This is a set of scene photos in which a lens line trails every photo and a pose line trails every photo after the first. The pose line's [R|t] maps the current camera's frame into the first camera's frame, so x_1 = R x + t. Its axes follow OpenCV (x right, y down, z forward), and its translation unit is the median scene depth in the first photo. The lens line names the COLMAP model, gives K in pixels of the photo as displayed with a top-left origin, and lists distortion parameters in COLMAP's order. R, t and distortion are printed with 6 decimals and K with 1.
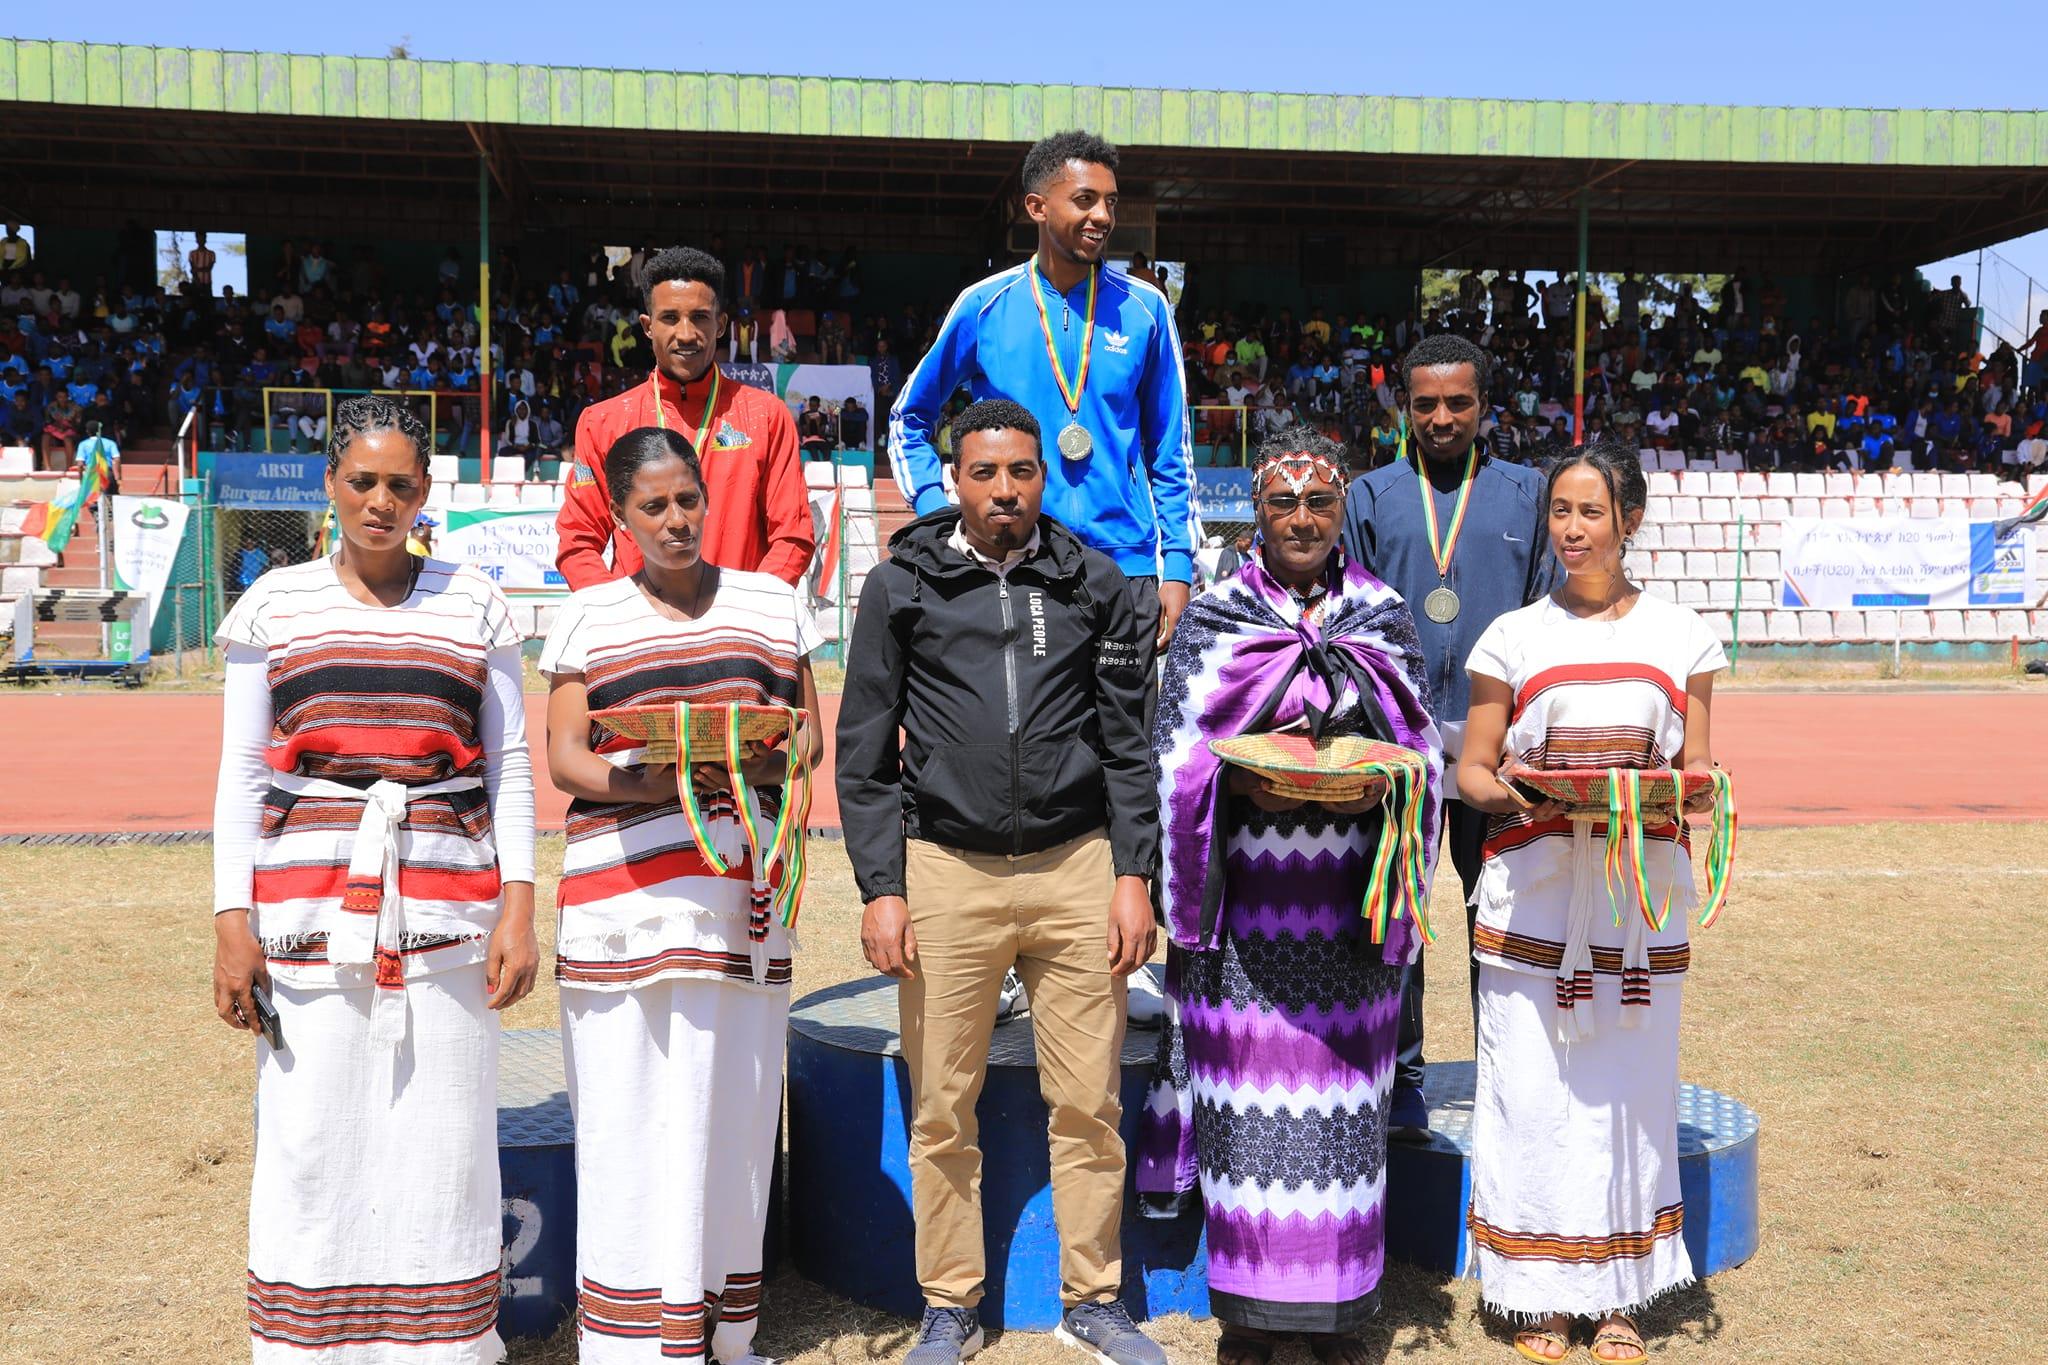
lens RADIAL K [[2496.3, 0, 1016.4], [0, 2496.3, 687.1], [0, 0, 1]] dist [0.089128, 0.090227]
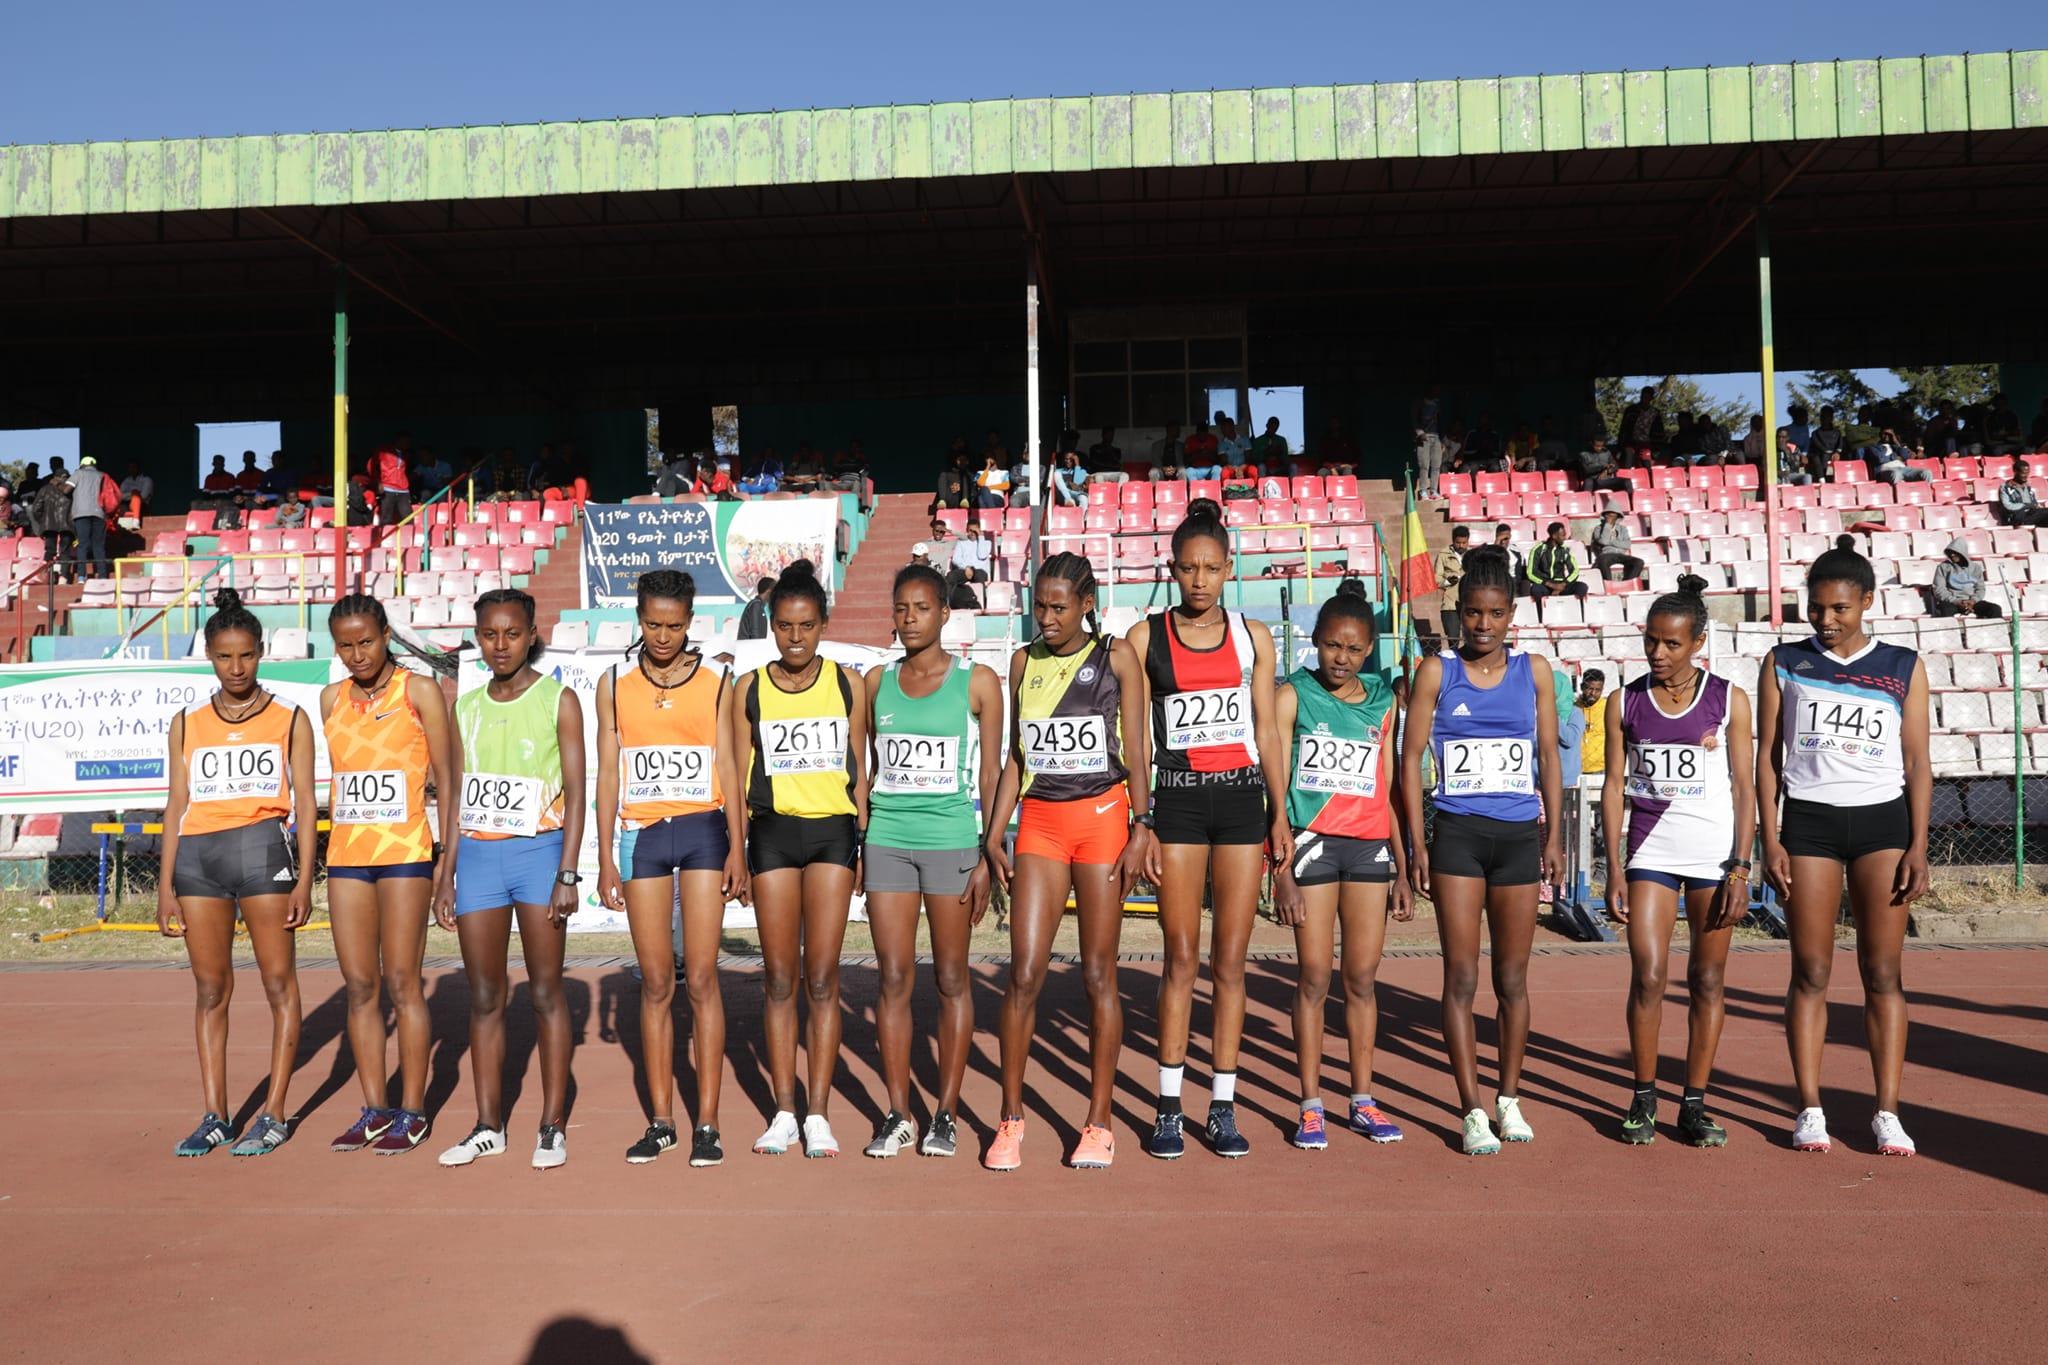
lens RADIAL K [[1998.6, 0, 986.2], [0, 1998.6, 733.9], [0, 0, 1]] dist [-0.015208, 0.012893]
pose [[0.974484, -0.026413, -0.222896, 0.153267], [0.012294, 0.997842, -0.064498, -0.014058], [0.224118, 0.060112, 0.972706, 0.466539]]
